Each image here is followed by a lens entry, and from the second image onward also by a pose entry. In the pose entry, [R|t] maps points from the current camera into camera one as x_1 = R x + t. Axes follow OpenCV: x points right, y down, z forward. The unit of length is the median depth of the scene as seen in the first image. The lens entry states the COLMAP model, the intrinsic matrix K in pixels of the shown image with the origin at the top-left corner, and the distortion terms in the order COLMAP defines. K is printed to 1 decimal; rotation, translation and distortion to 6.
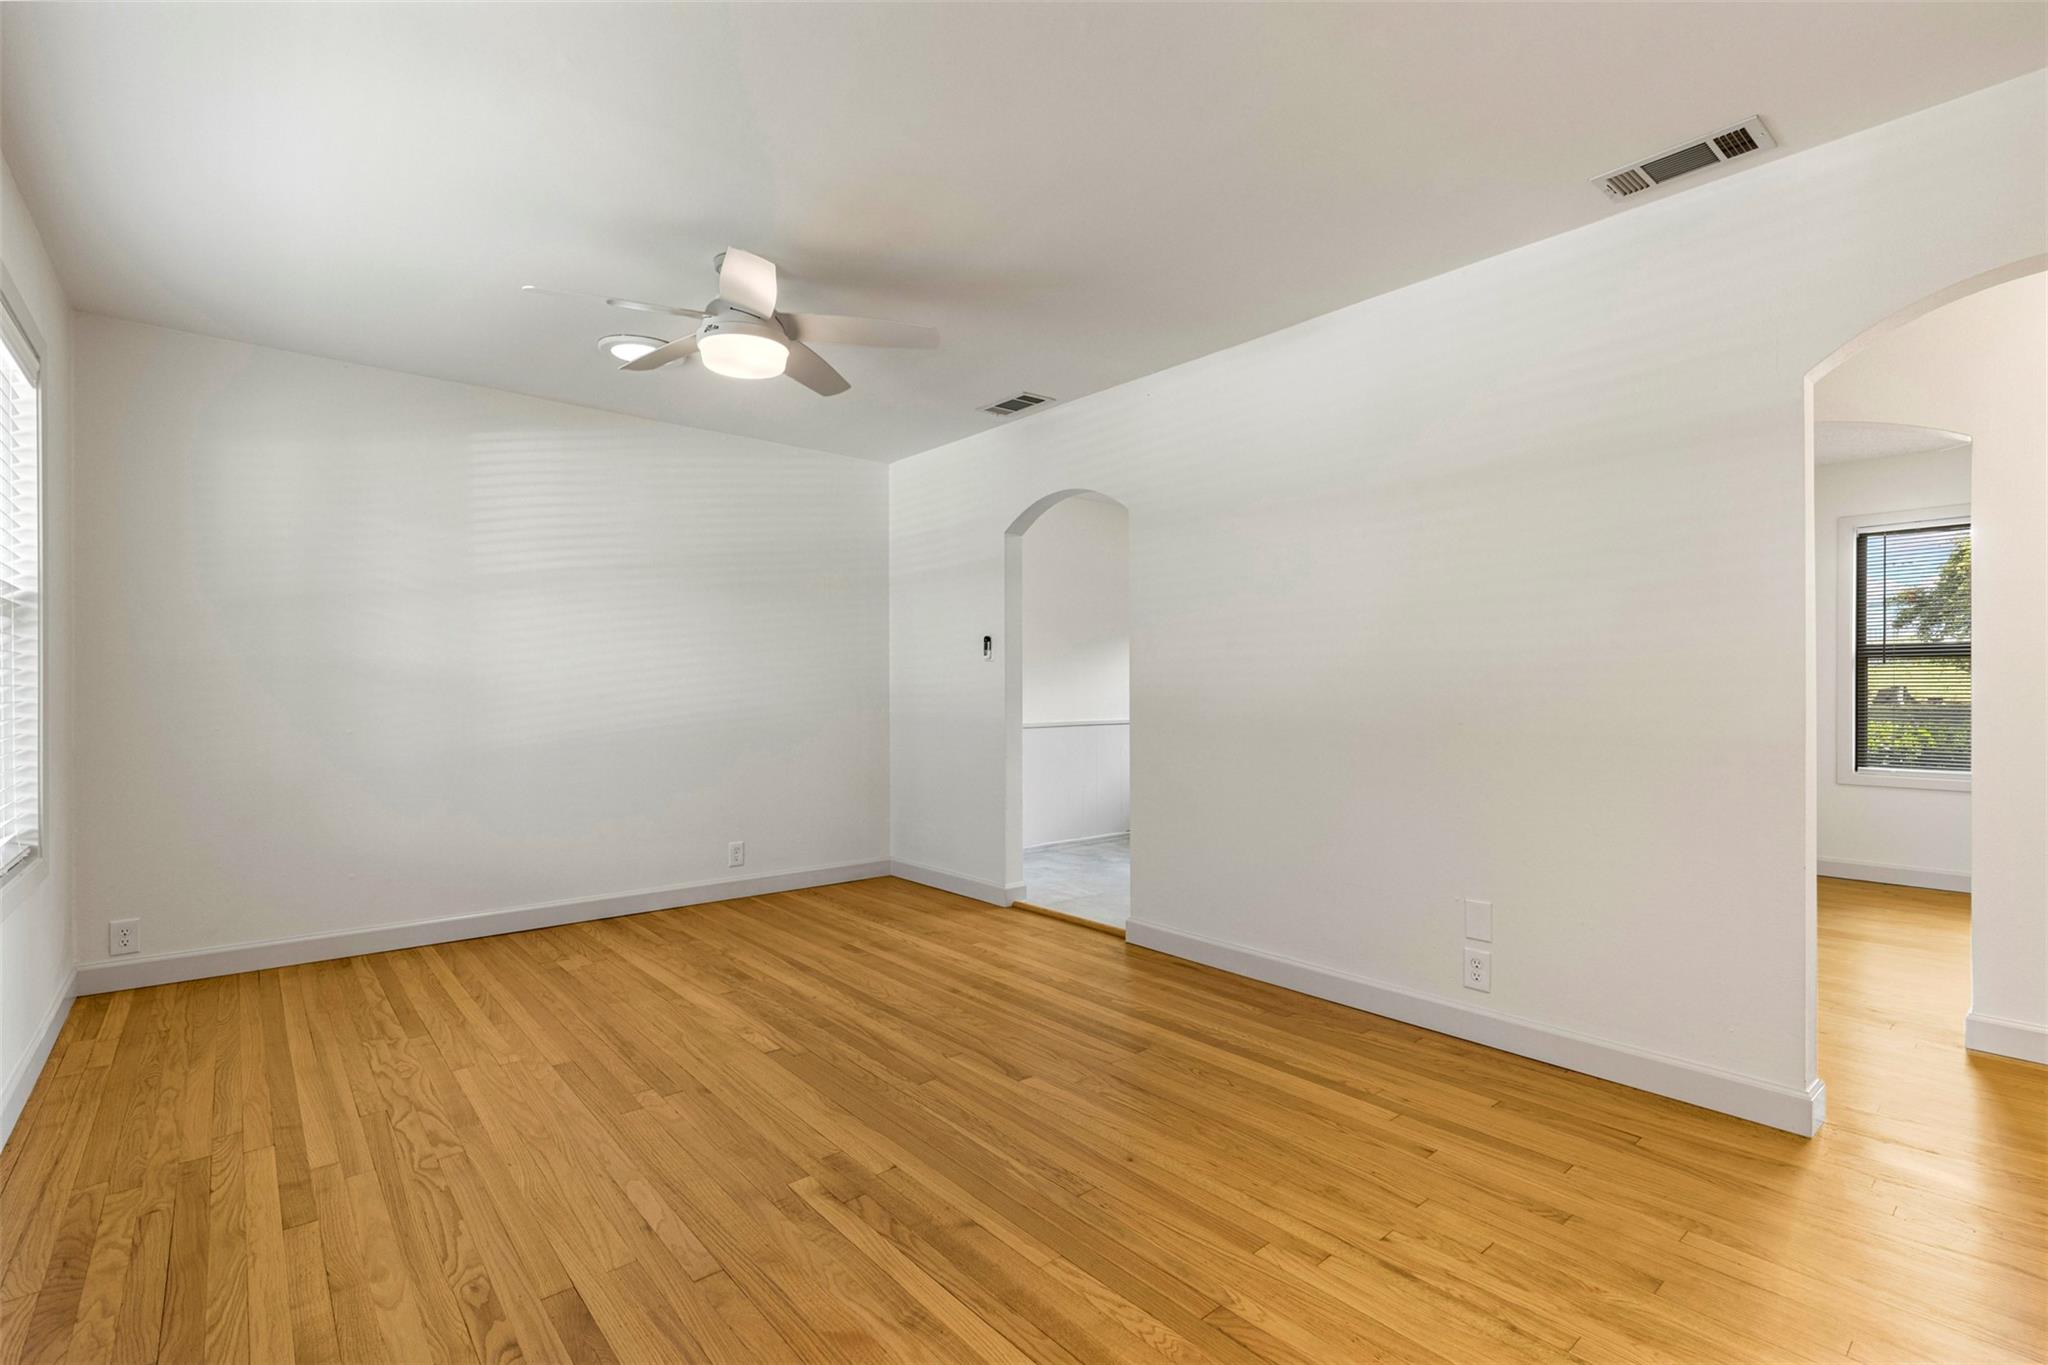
lens RADIAL K [[944.1, 0, 1028.4], [0, 944.1, 683.2], [0, 0, 1]] dist [-0.005014, -0.000274]
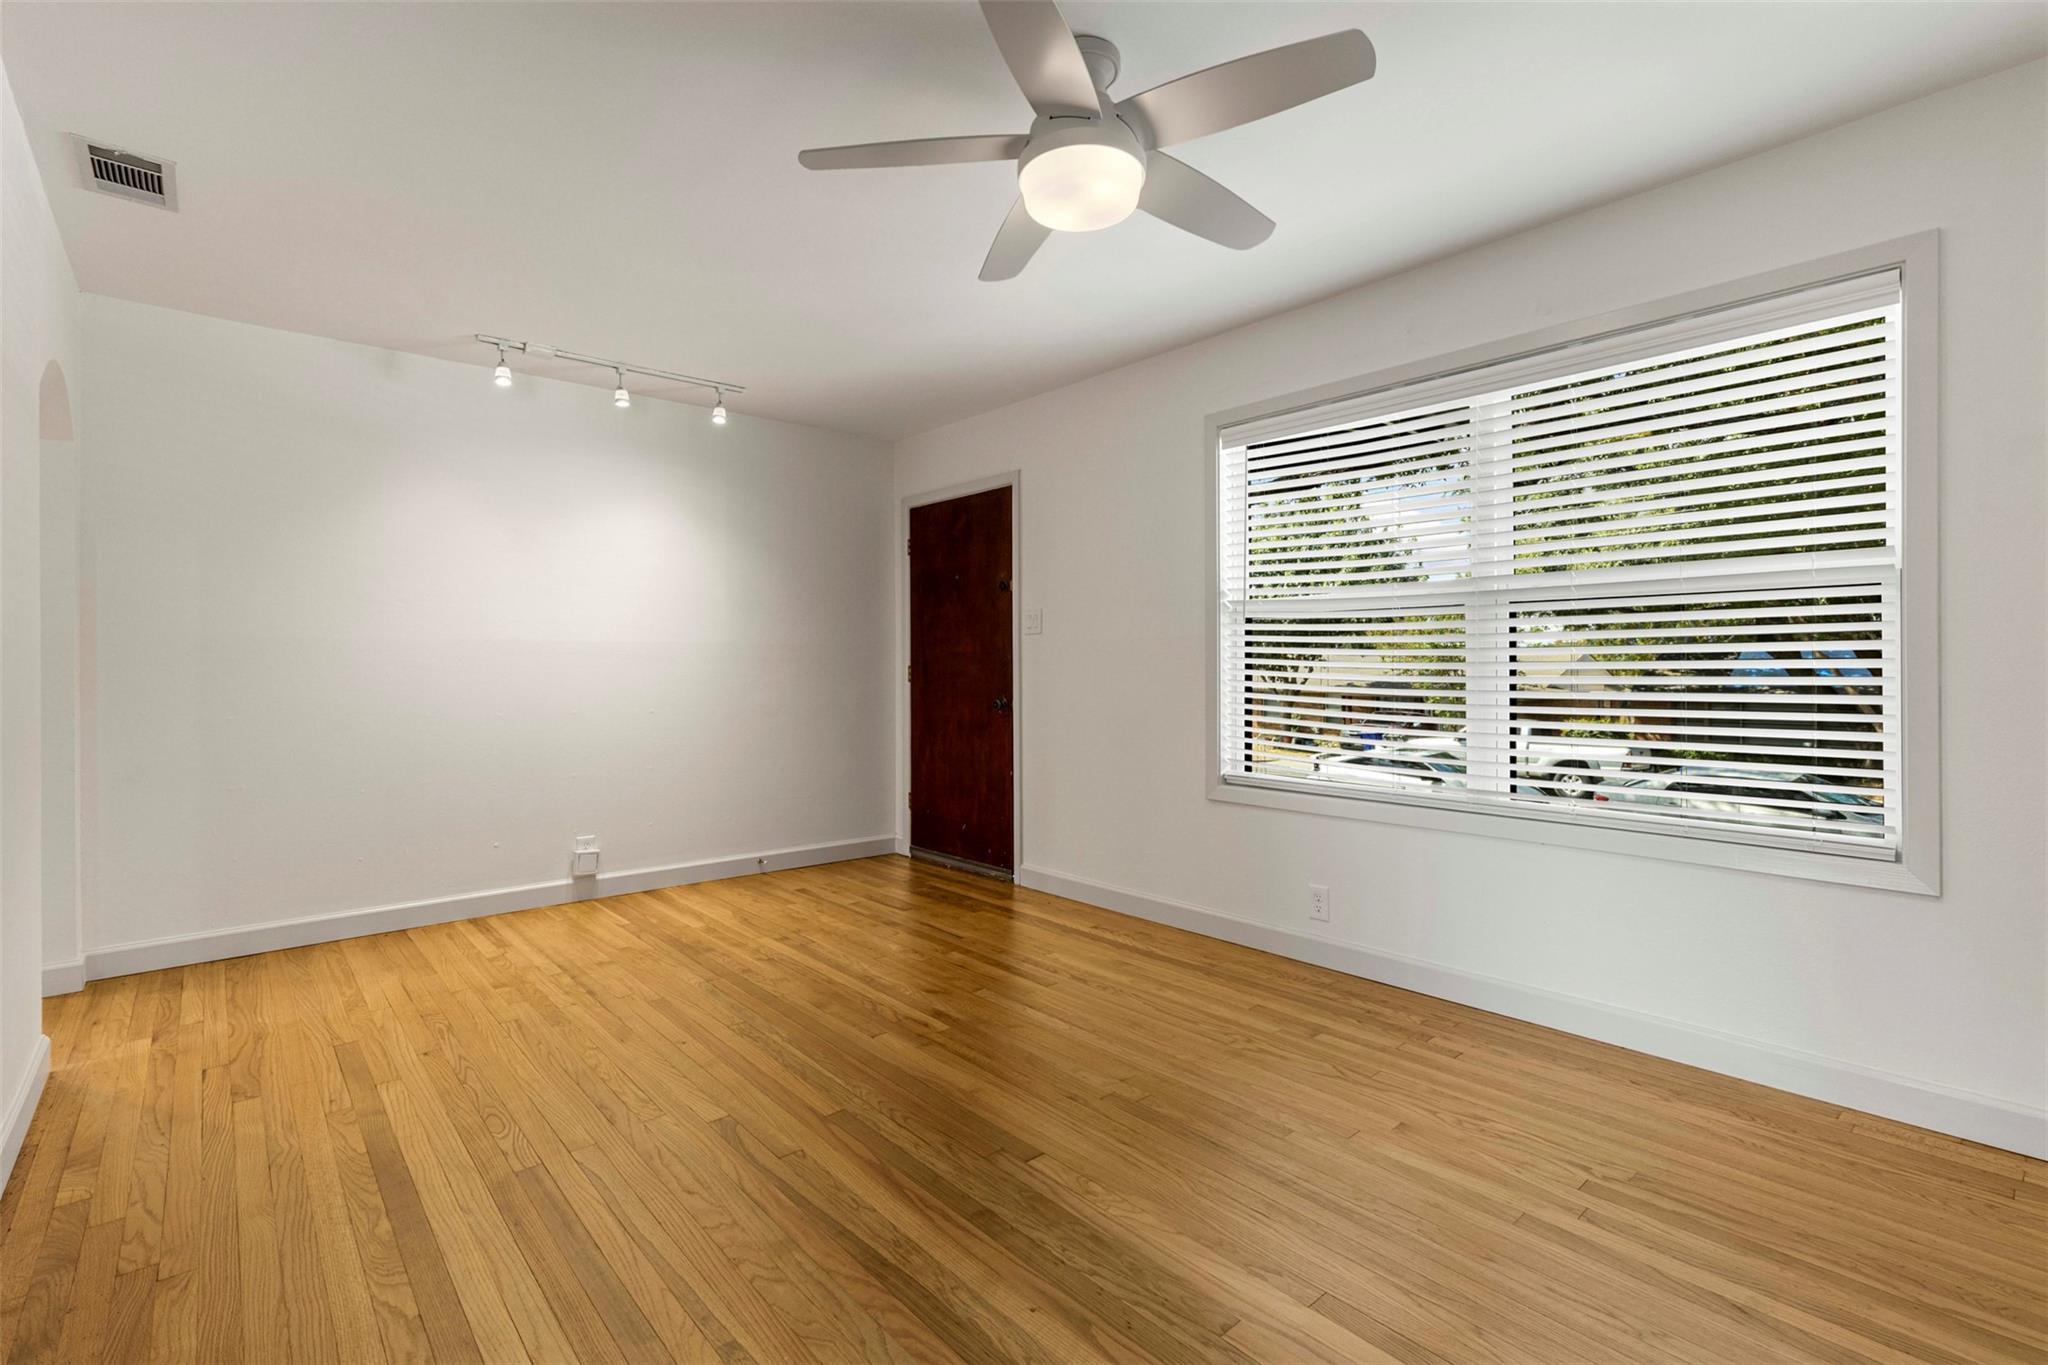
lens RADIAL K [[944.1, 0, 1020.1], [0, 944.1, 673.9], [0, 0, 1]] dist [-0.005014, -0.000274]
pose [[-0.999980, 0.003203, -0.005448, -0.310441], [0.003194, 0.999994, 0.001648, 0.014878], [0.005453, 0.001631, -0.999984, 2.105049]]
